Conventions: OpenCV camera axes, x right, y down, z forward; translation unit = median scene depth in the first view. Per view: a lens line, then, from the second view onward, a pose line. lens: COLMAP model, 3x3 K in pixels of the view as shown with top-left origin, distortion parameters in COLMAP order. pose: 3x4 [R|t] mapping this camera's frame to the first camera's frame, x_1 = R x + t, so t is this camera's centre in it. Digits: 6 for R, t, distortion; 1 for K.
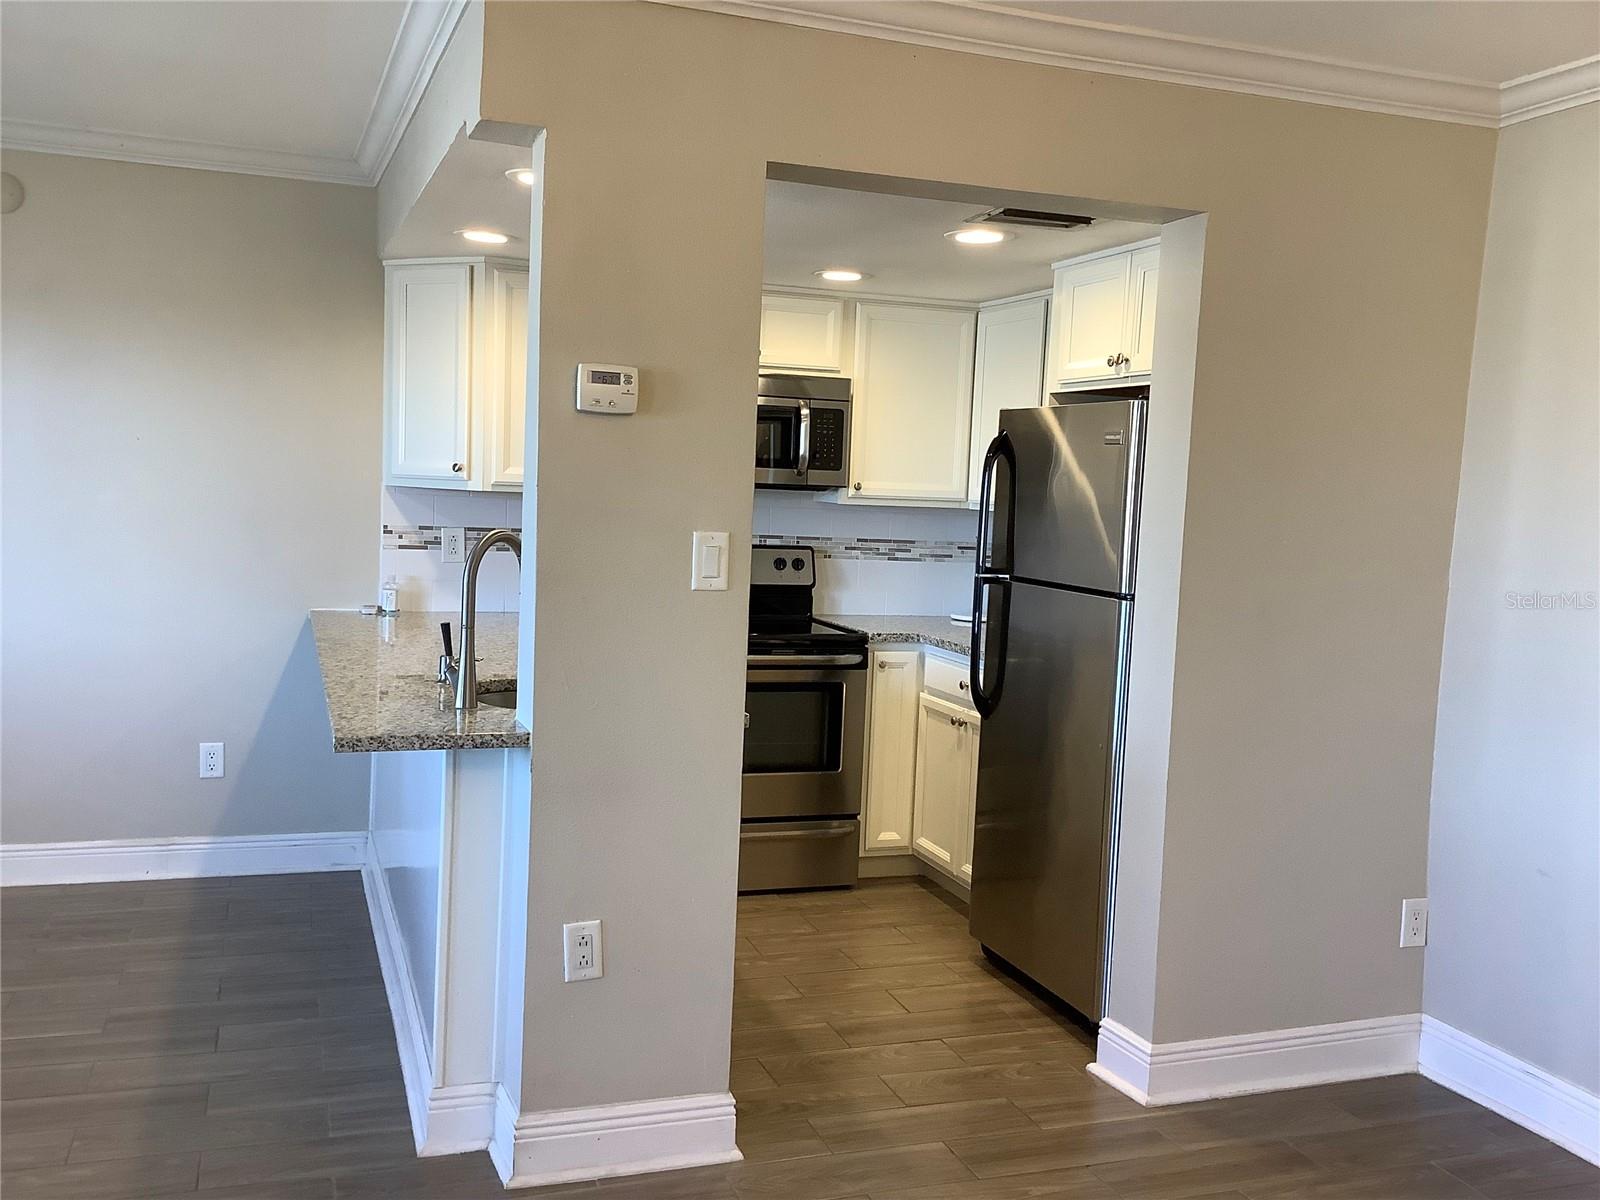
lens RADIAL K [[1442.0, 0, 796.3], [0, 1442.0, 603.3], [0, 0, 1]] dist [0.028628, -0.037233]
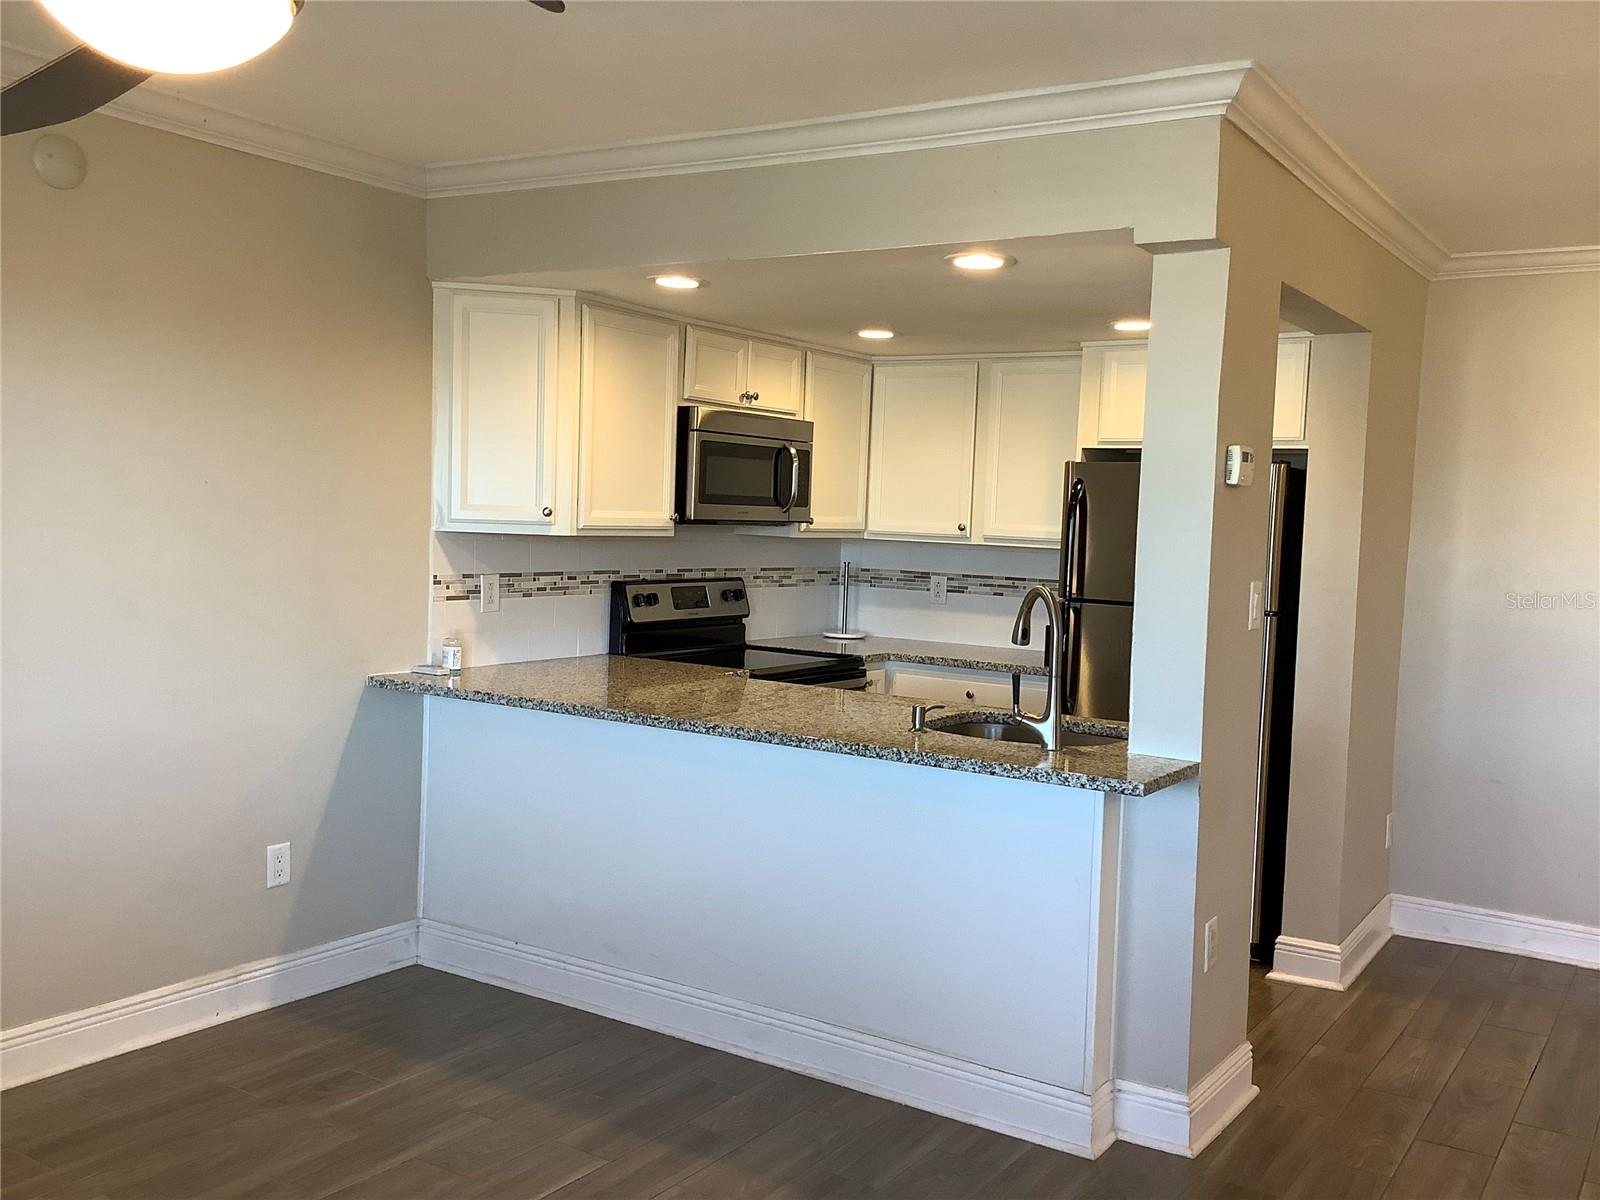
lens RADIAL K [[1442.0, 0, 800.7], [0, 1442.0, 595.7], [0, 0, 1]] dist [0.028628, -0.037233]
pose [[0.800993, -0.048032, 0.596744, -0.638548], [0.048879, 0.998695, 0.014776, -0.043366], [-0.596675, 0.017333, 0.802296, 0.143755]]
